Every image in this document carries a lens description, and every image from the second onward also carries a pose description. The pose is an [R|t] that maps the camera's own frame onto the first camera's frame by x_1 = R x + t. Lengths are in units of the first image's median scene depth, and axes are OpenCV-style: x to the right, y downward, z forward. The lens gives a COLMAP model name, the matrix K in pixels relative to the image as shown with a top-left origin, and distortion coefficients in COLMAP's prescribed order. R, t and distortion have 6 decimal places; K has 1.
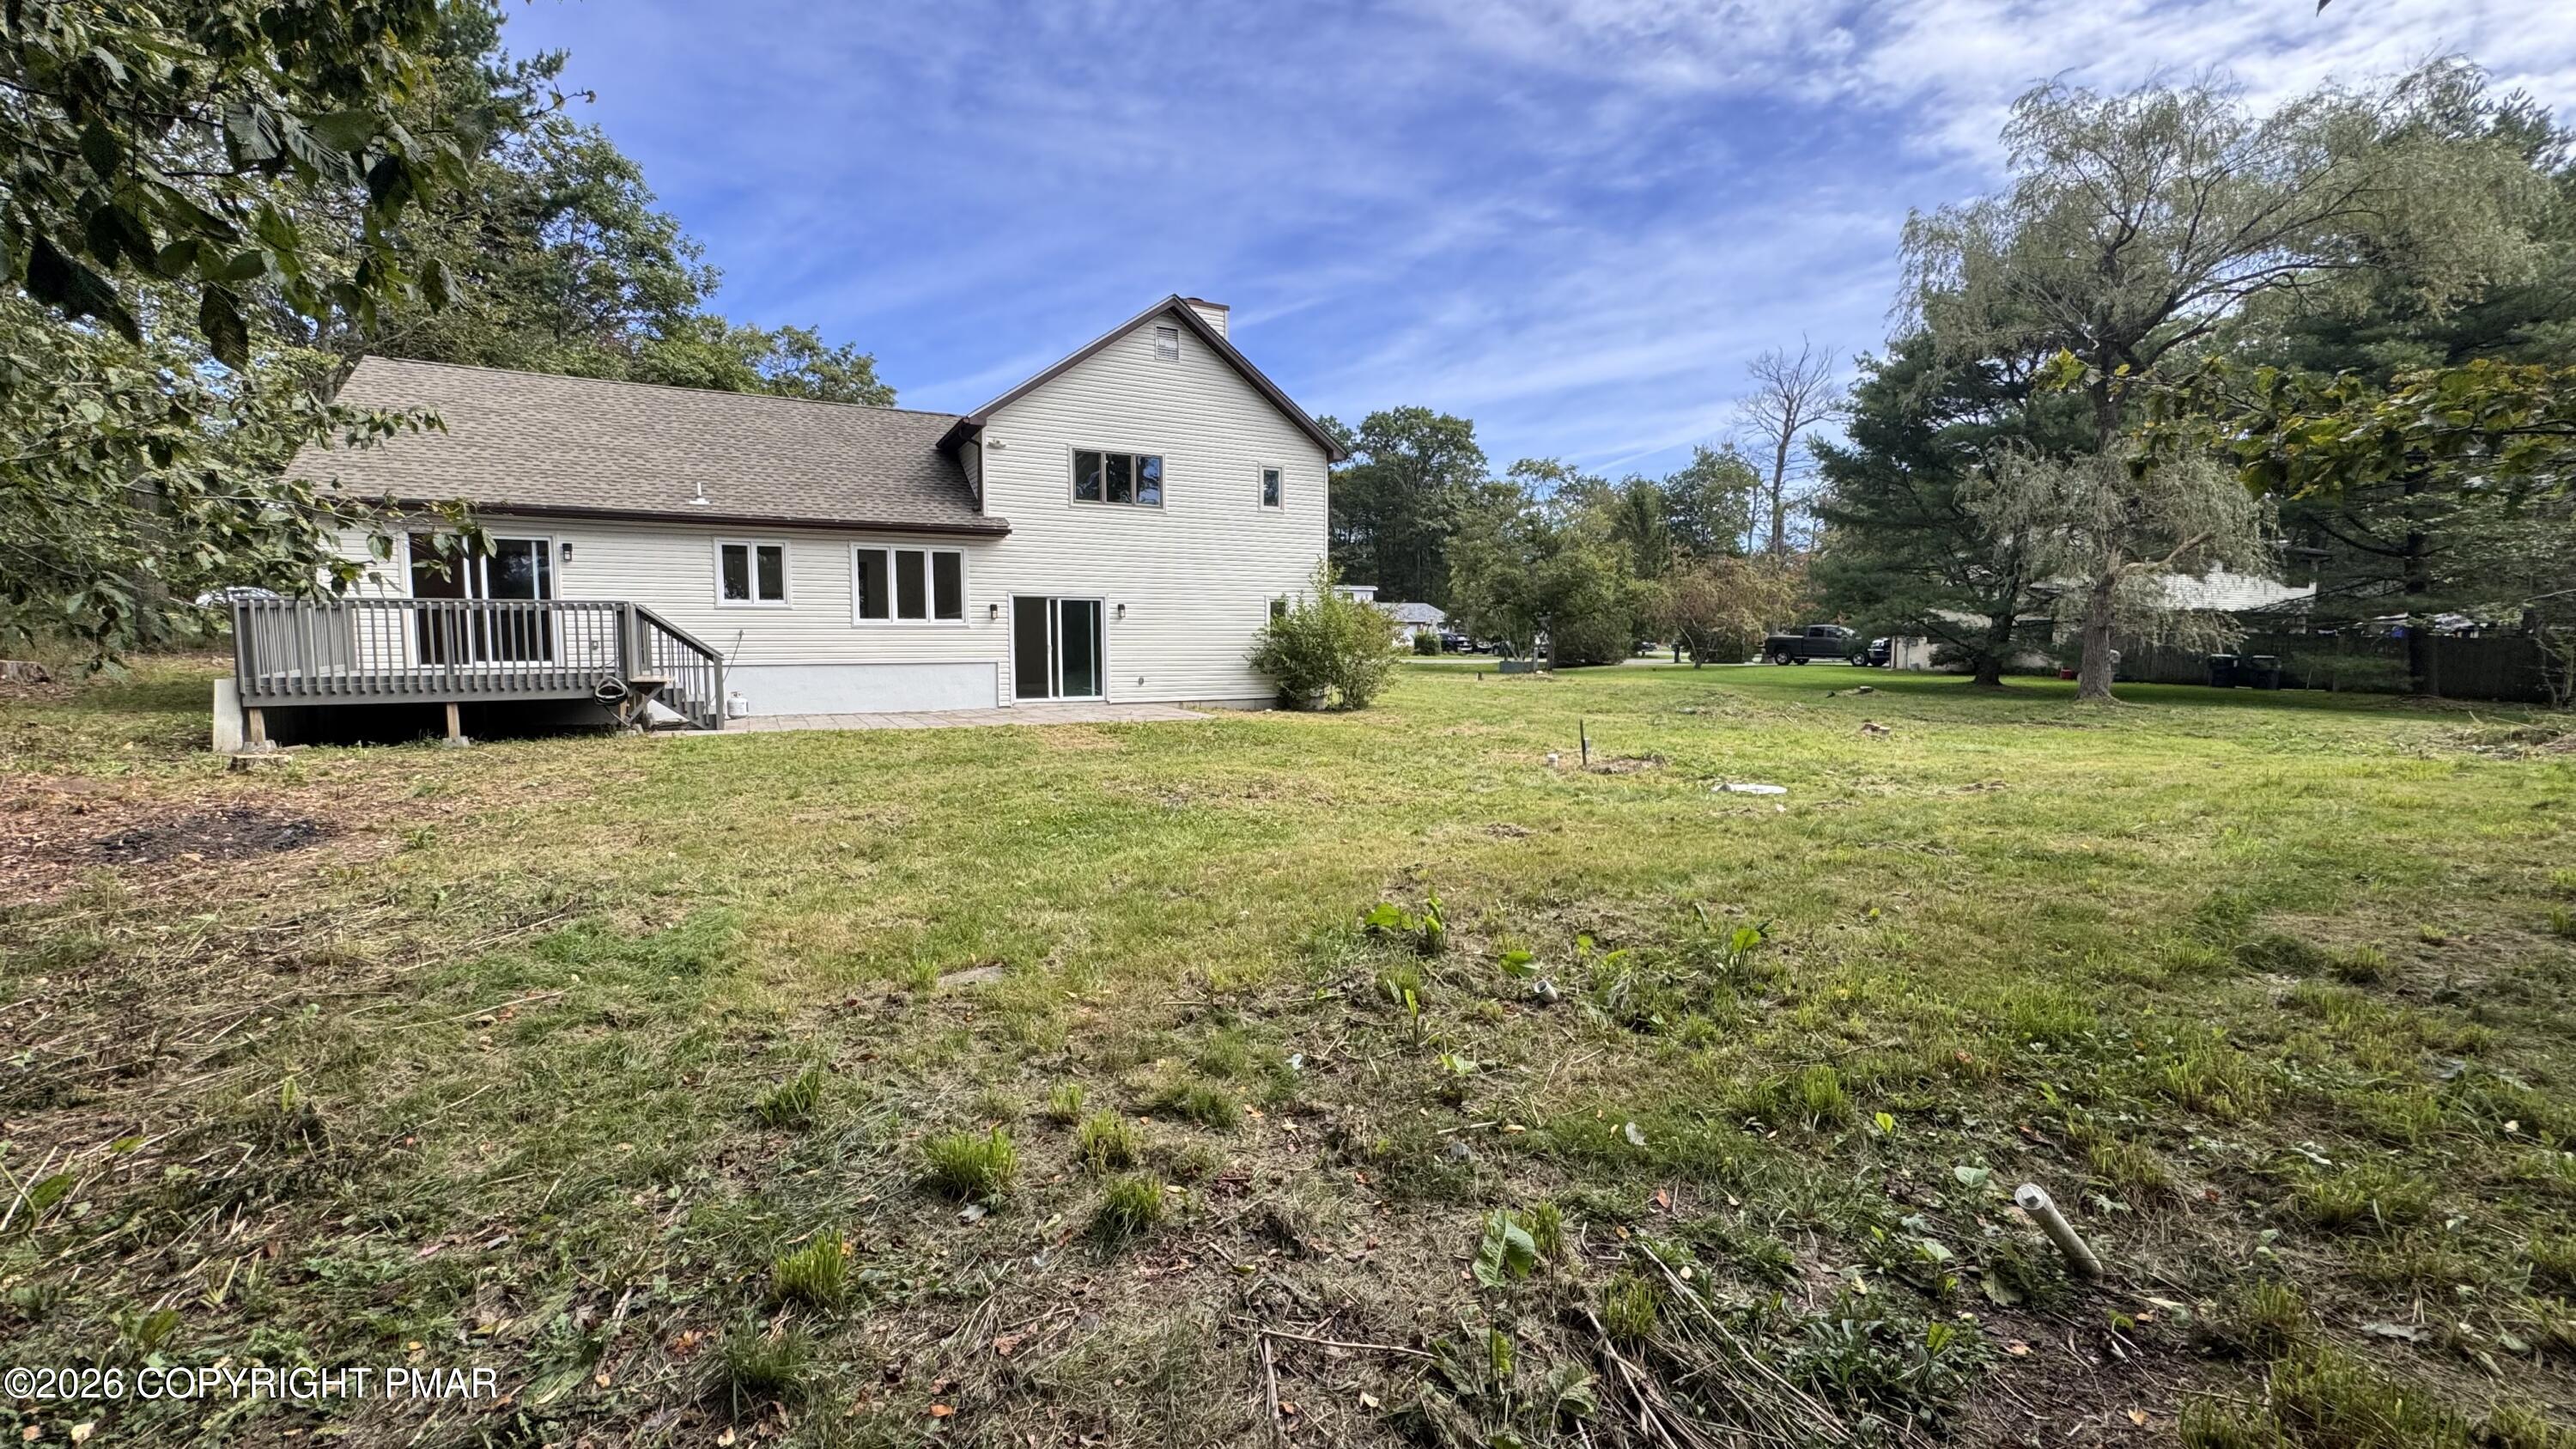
lens RADIAL K [[1031.7, 0, 1302.0], [0, 1031.7, 735.0], [0, 0, 1]] dist [-0.002872, 0.000180]
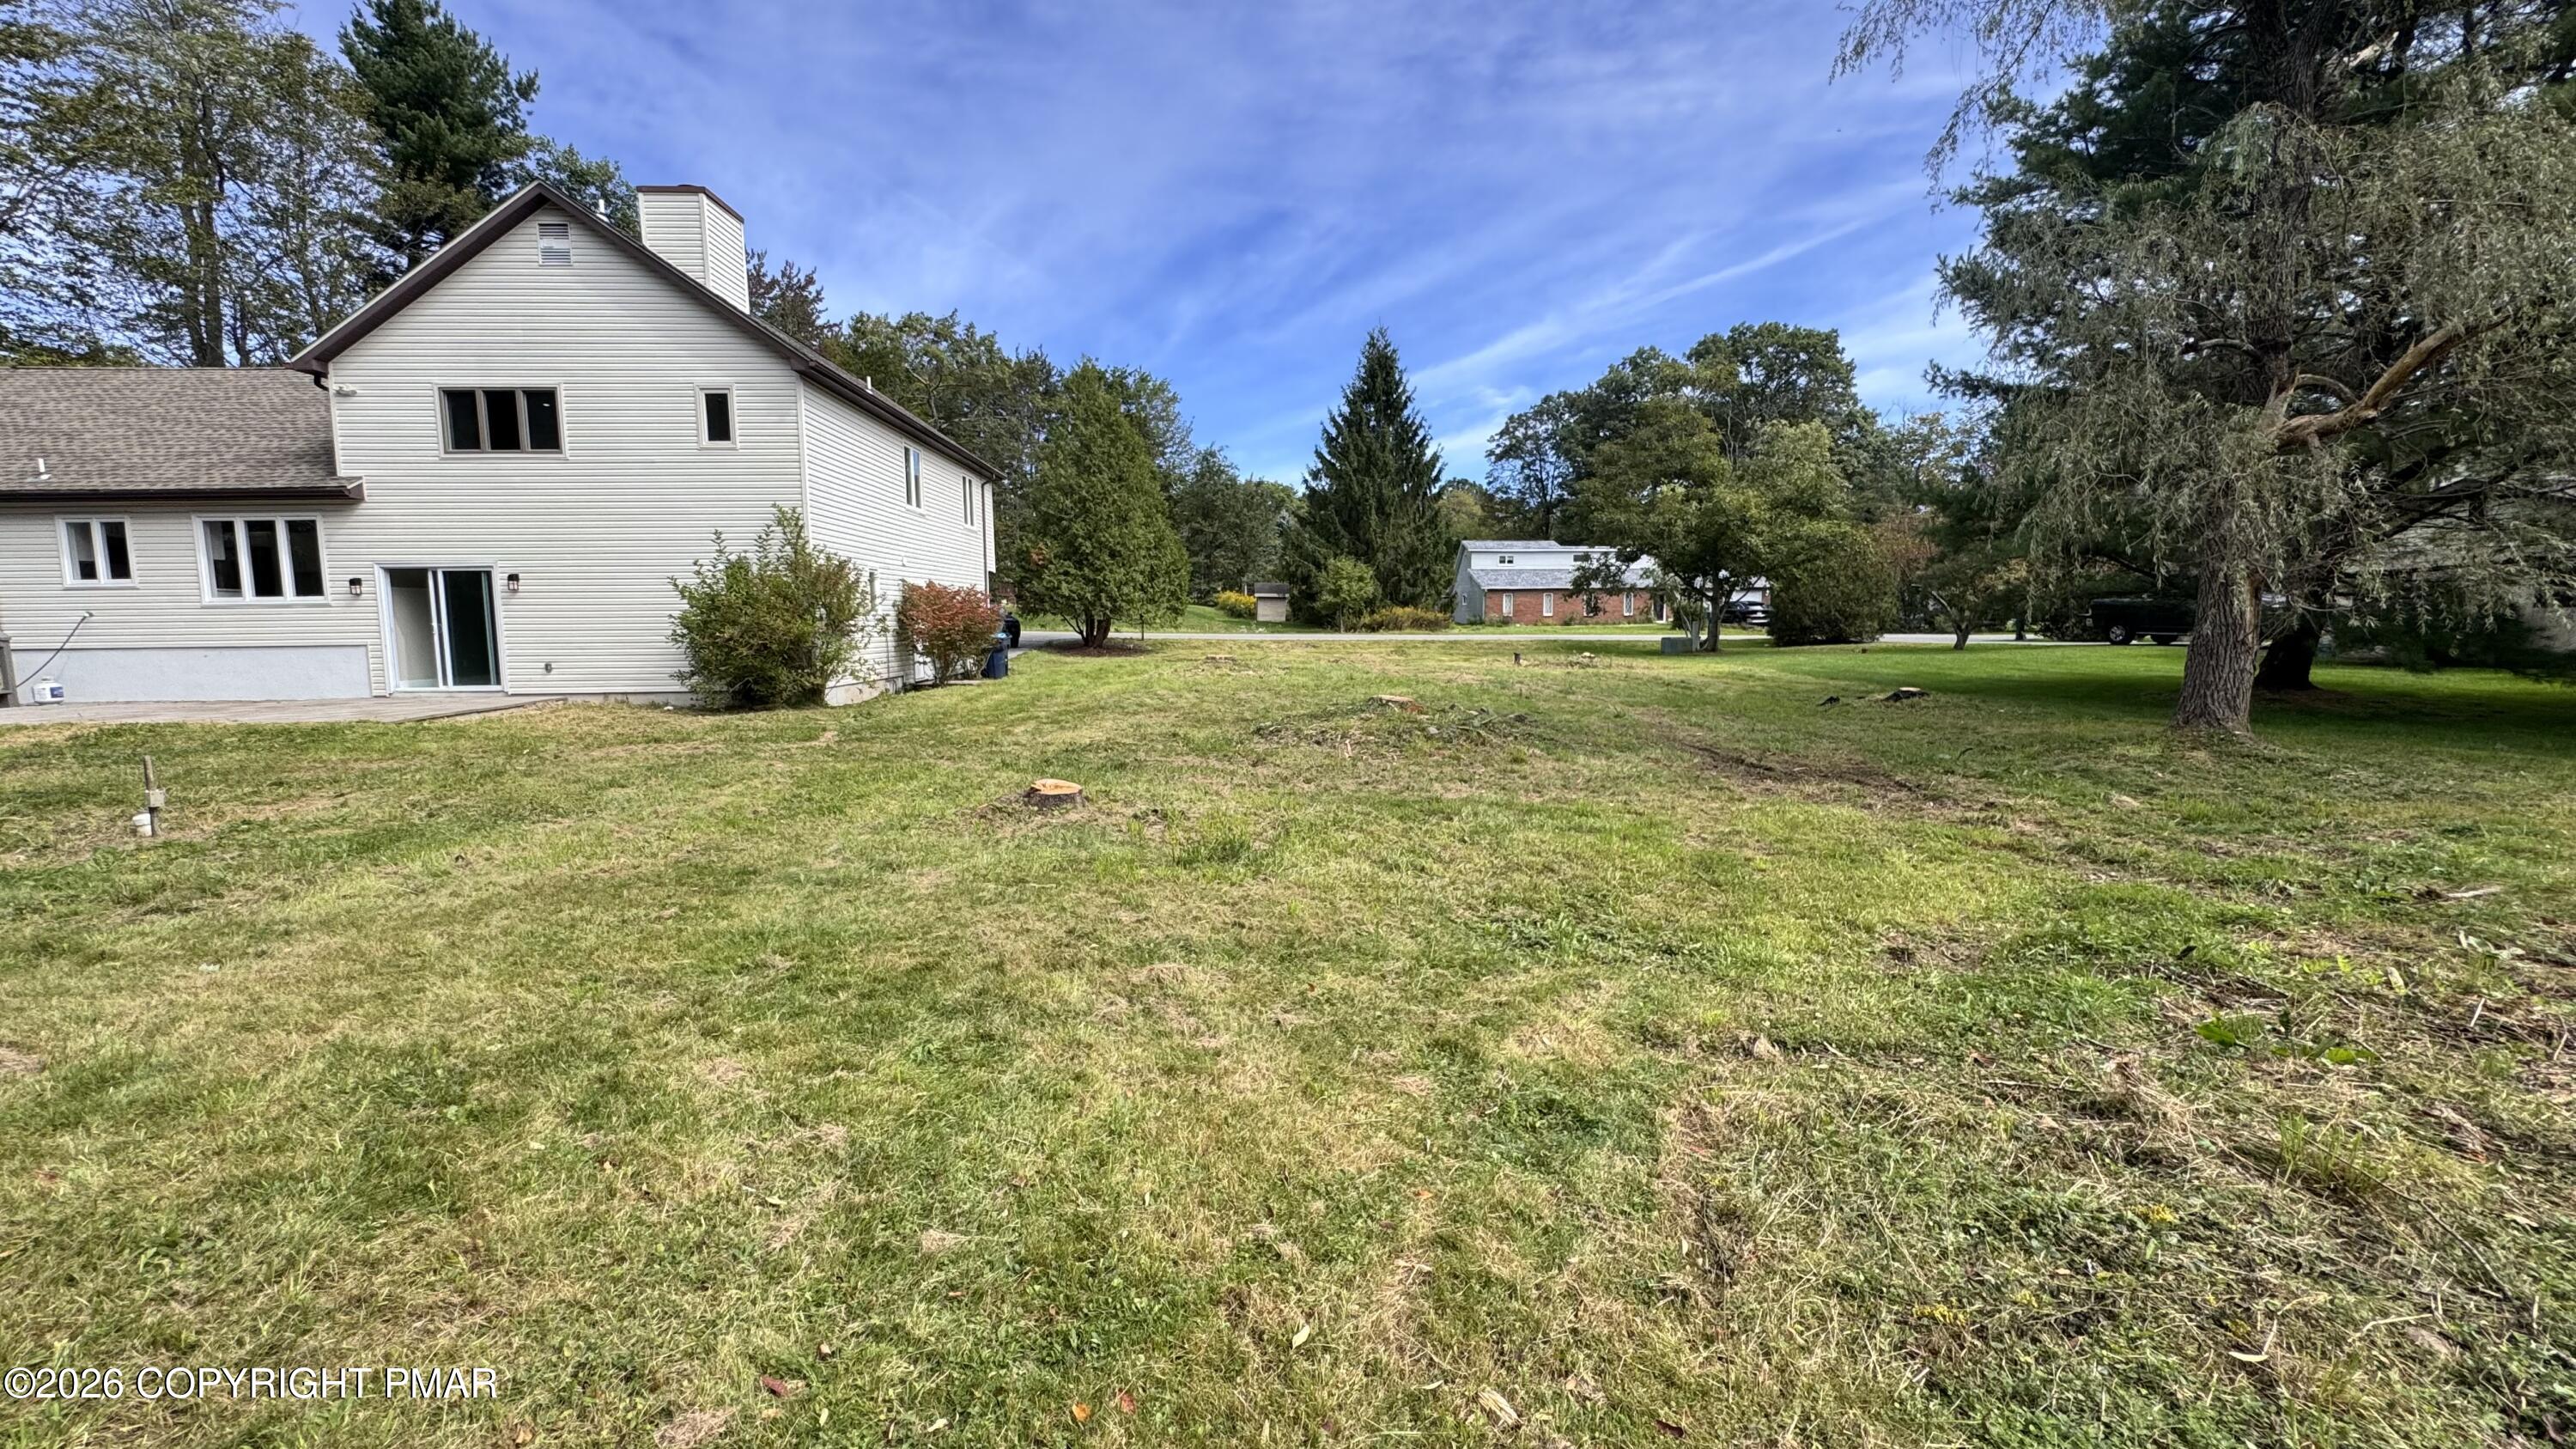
lens RADIAL K [[1031.7, 0, 1288.0], [0, 1031.7, 722.6], [0, 0, 1]] dist [-0.002872, 0.000180]
pose [[0.897960, 0.040692, -0.438193, 0.758227], [-0.033220, 0.999143, 0.024709, -0.050437], [0.438822, -0.007631, 0.898541, 0.544020]]
